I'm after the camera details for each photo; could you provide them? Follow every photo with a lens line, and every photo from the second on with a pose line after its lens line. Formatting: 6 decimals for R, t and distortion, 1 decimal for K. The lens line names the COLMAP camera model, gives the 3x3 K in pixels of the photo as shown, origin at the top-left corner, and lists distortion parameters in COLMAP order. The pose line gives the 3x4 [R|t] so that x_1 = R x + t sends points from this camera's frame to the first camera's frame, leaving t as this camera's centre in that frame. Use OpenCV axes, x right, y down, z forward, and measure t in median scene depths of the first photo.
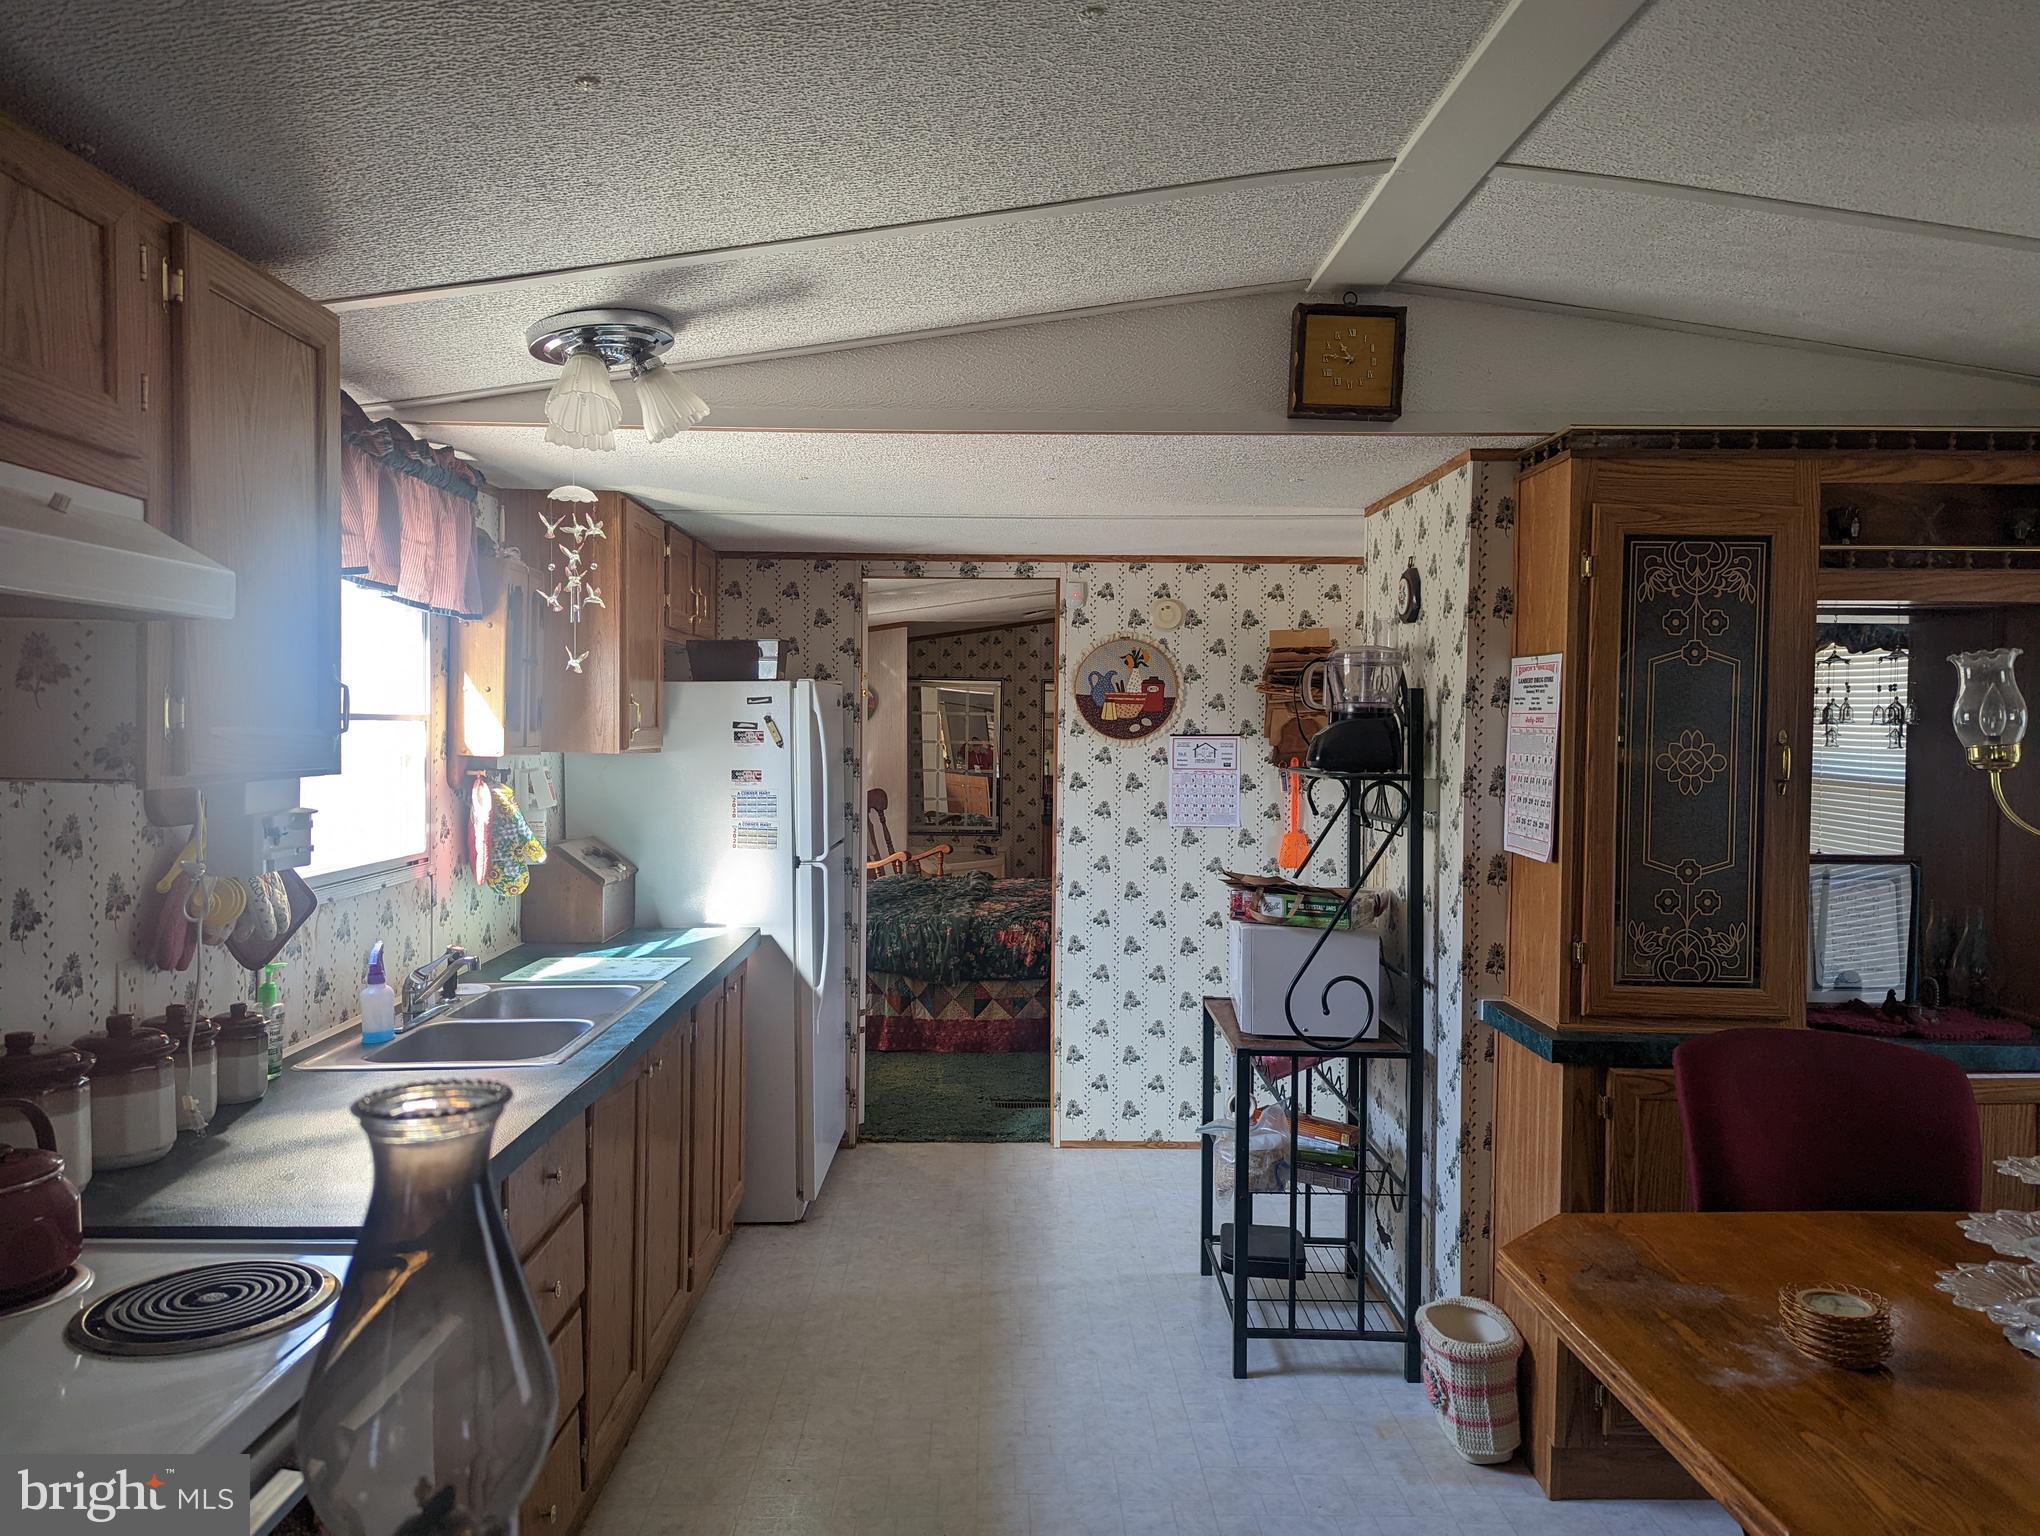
lens RADIAL K [[1418.0, 0, 1010.7], [0, 1418.0, 759.7], [0, 0, 1]] dist [0.073187, -0.063189]
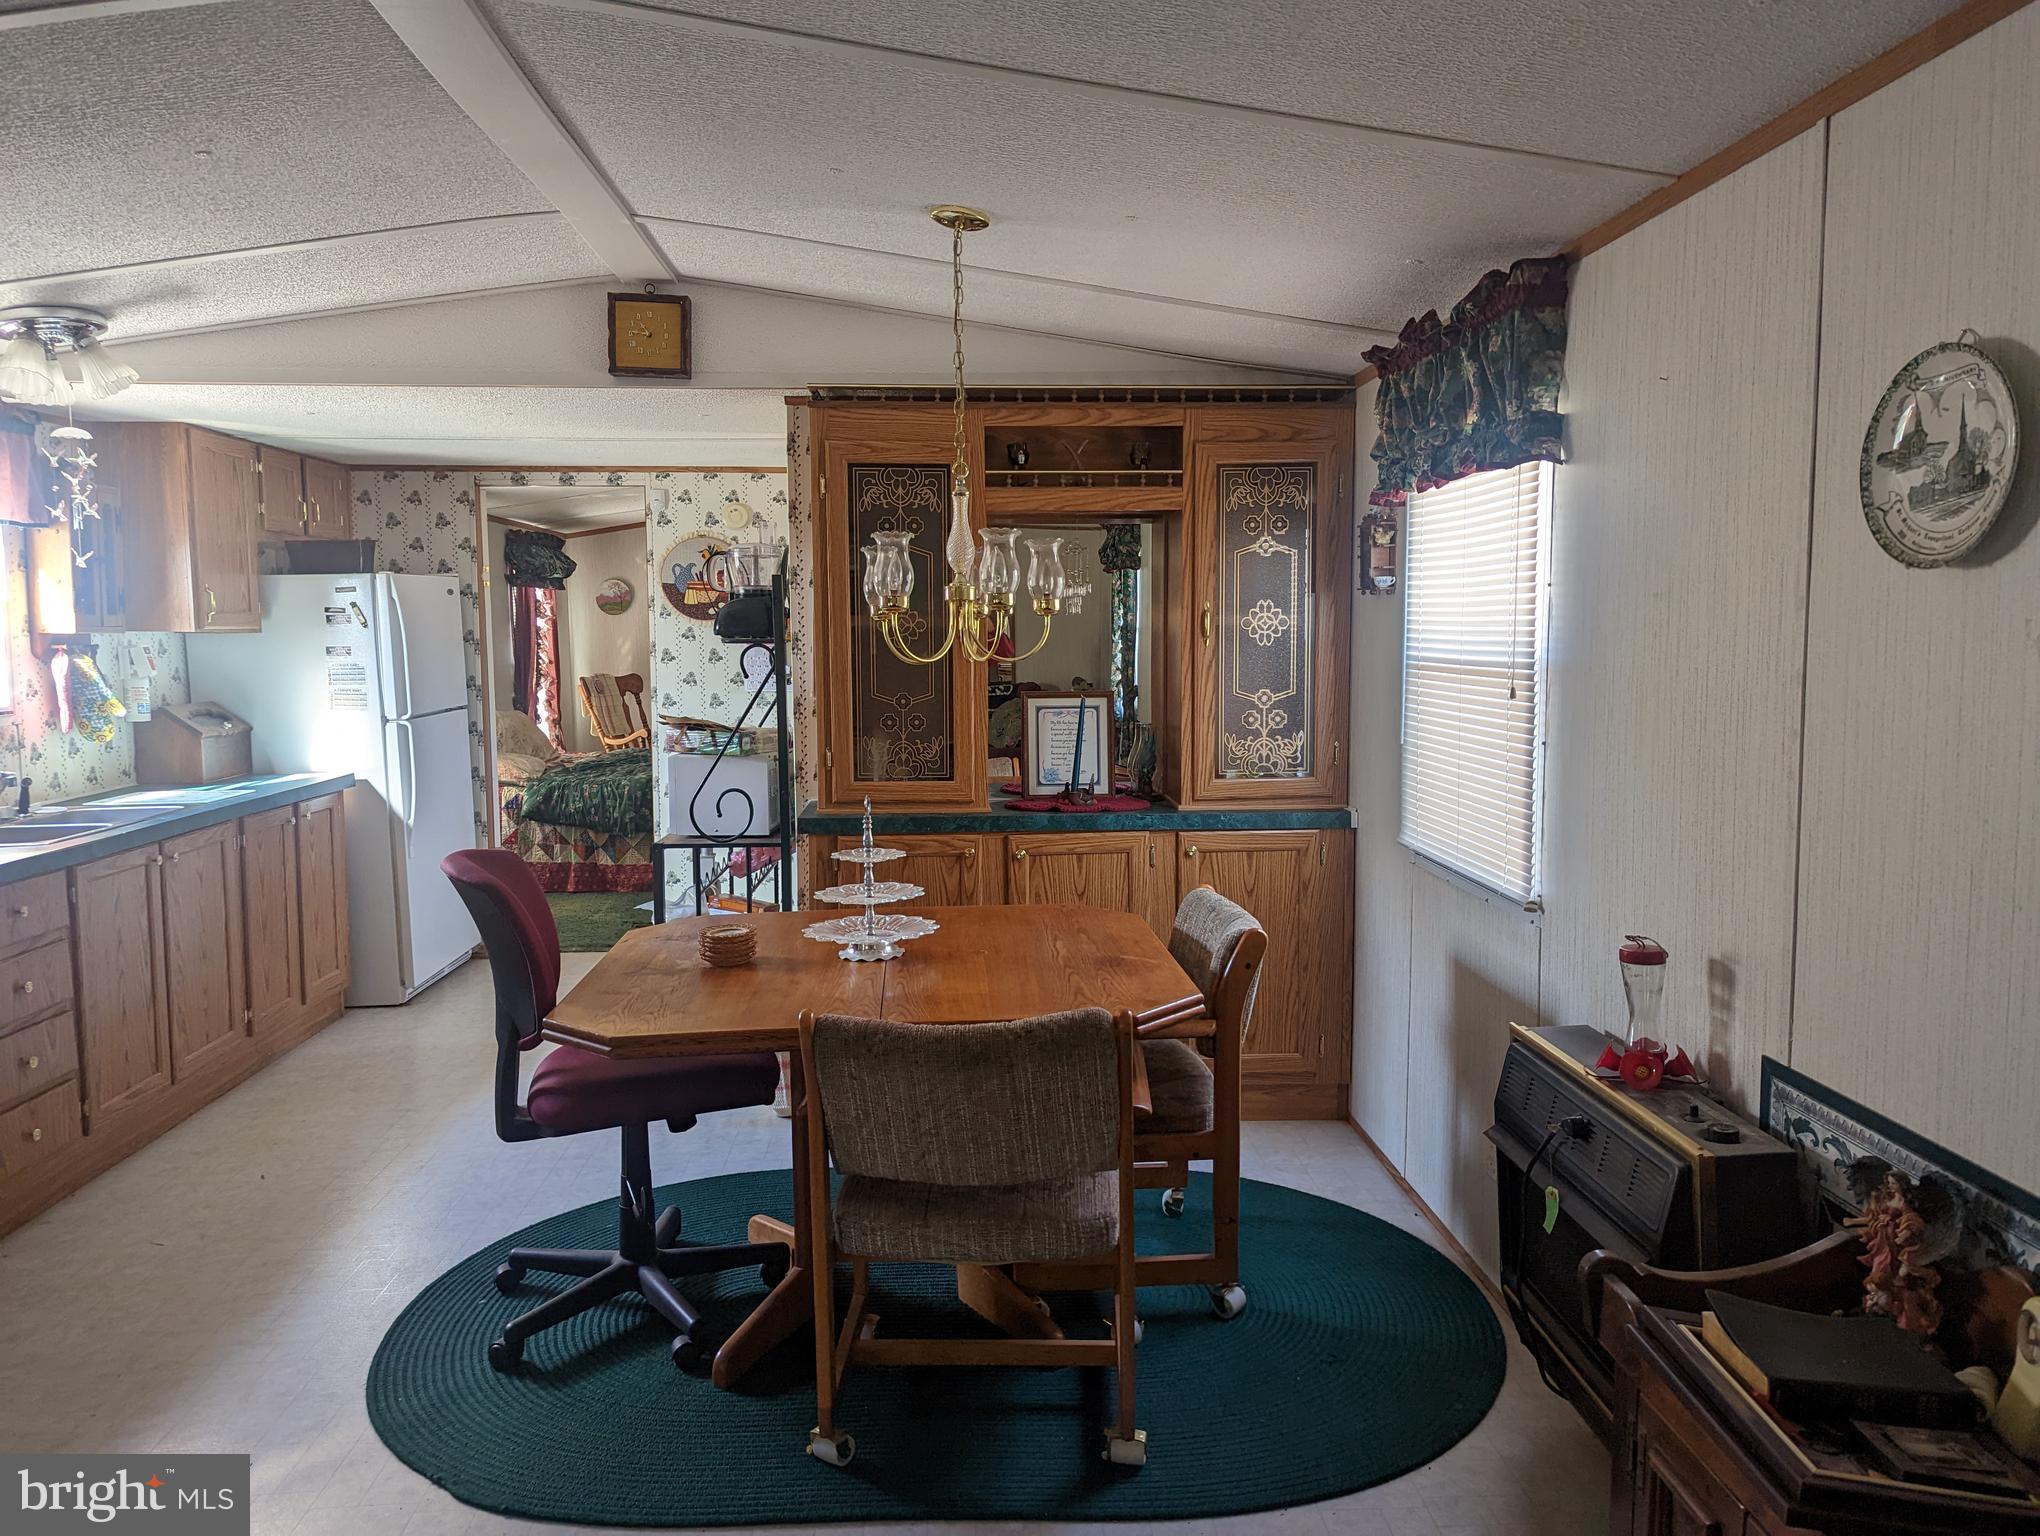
lens RADIAL K [[1420.9, 0, 1027.9], [0, 1420.9, 763.8], [0, 0, 1]] dist [0.074063, -0.079661]
pose [[0.998519, -0.018938, 0.050998, 0.440614], [0.015010, 0.996969, 0.076338, 0.028385], [-0.052289, -0.075459, 0.995777, -0.360612]]
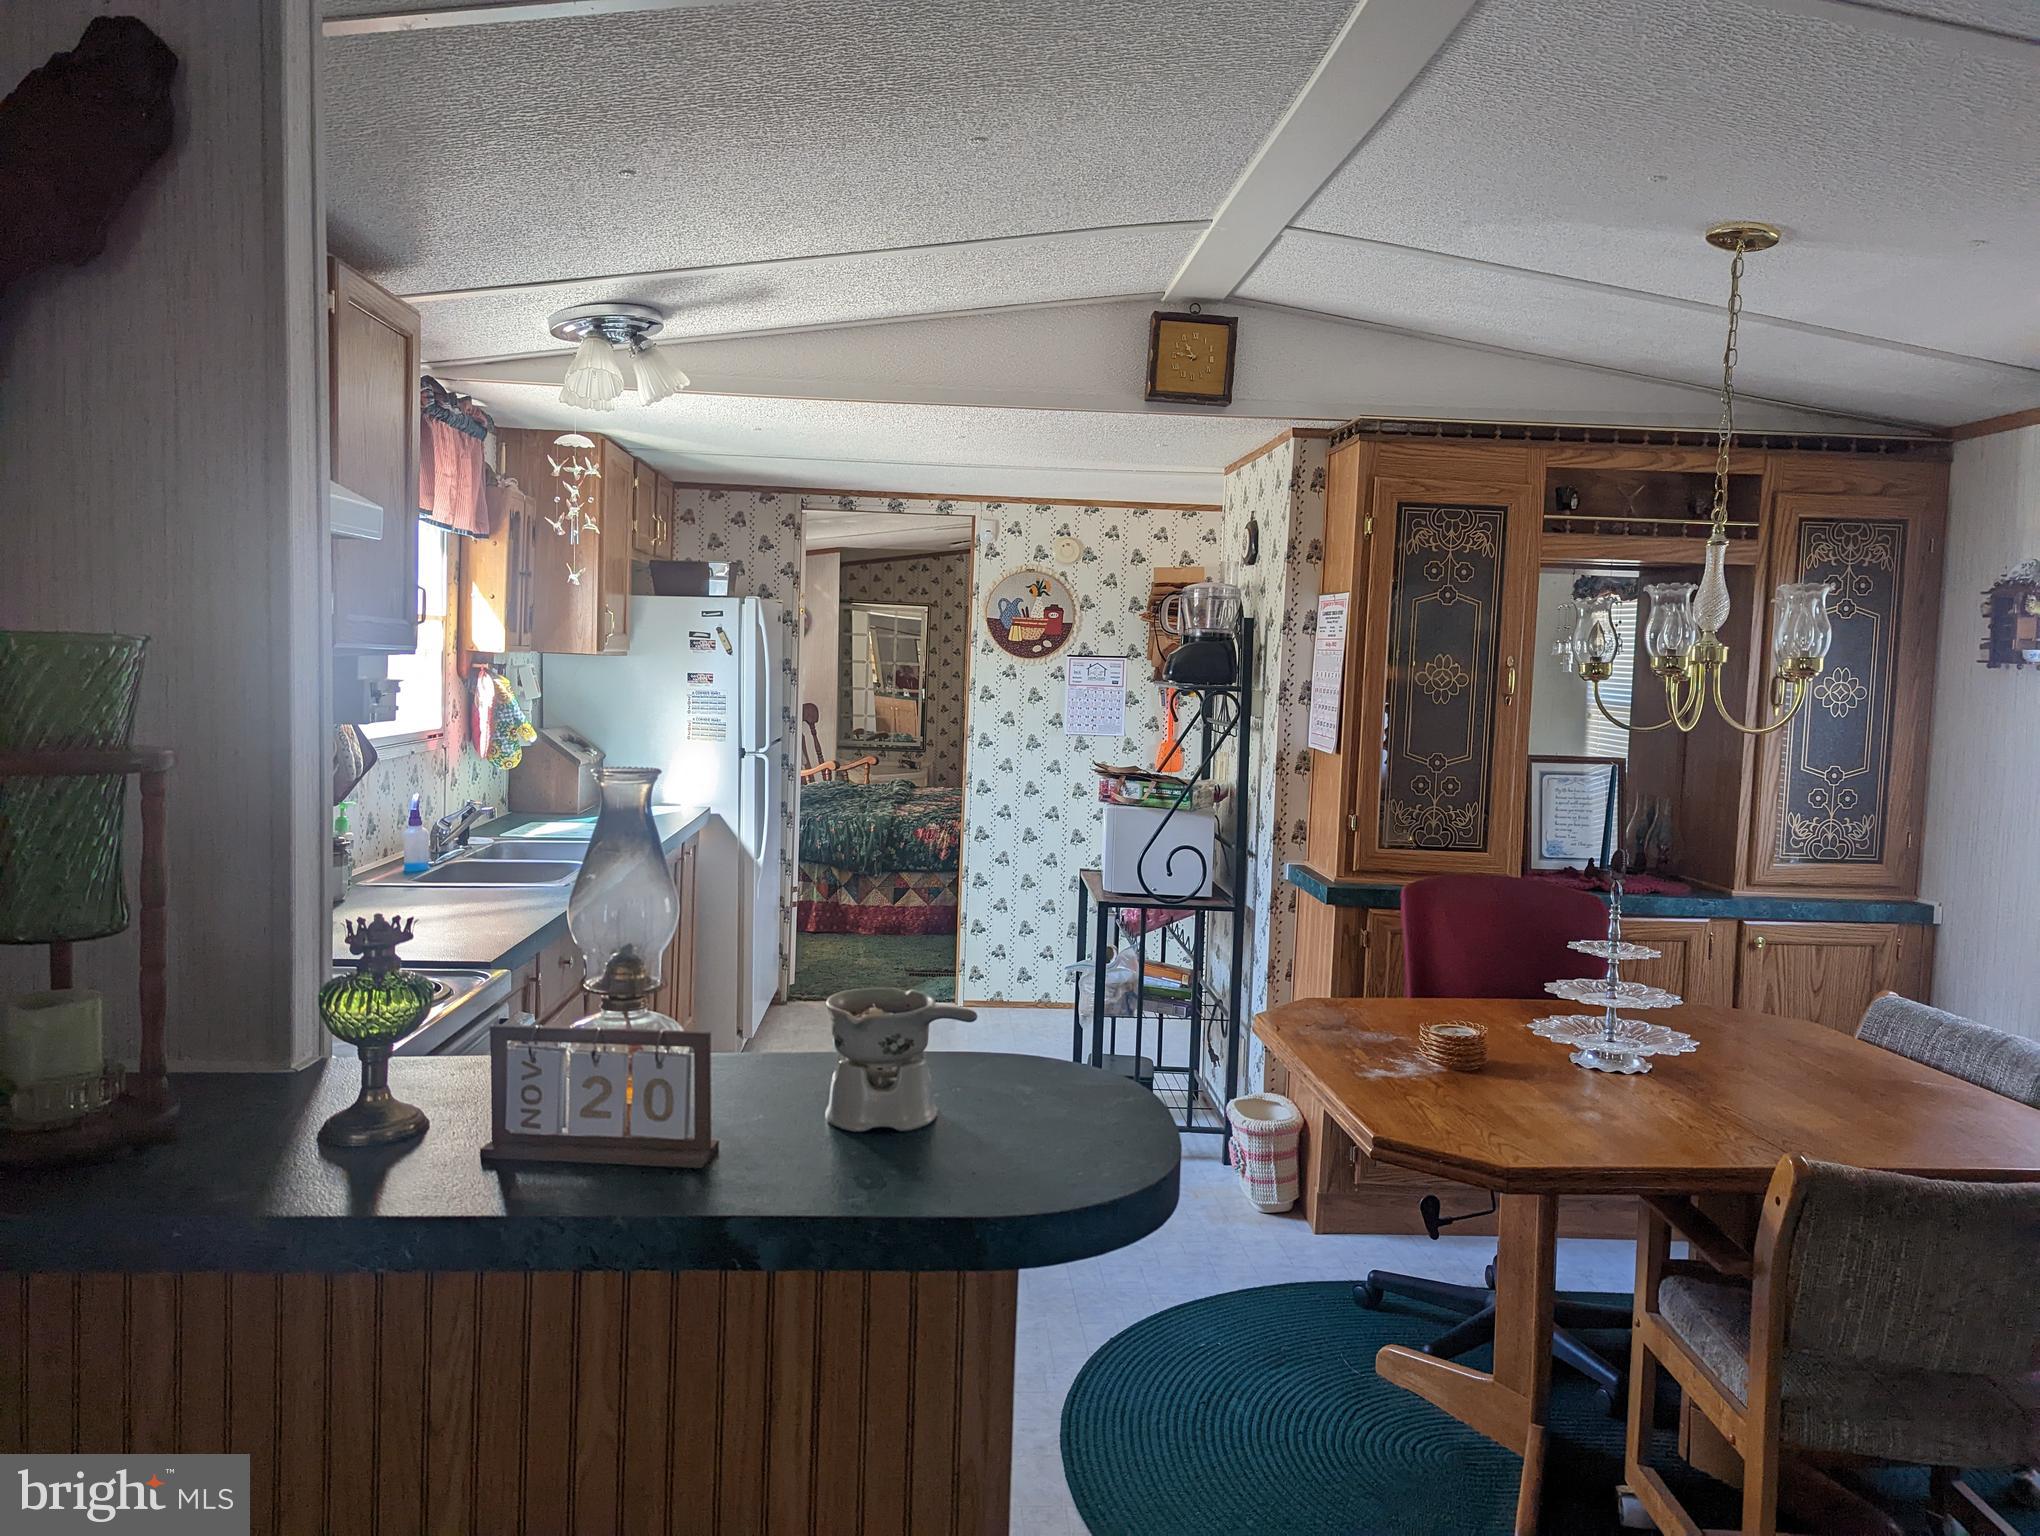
lens RADIAL K [[1418.0, 0, 1010.7], [0, 1418.0, 759.7], [0, 0, 1]] dist [0.073187, -0.063189]
pose [[0.998469, 0.023516, 0.050064, 0.015708], [-0.025984, 0.998450, 0.049213, 0.017869], [-0.048829, -0.050438, 0.997533, -0.236746]]
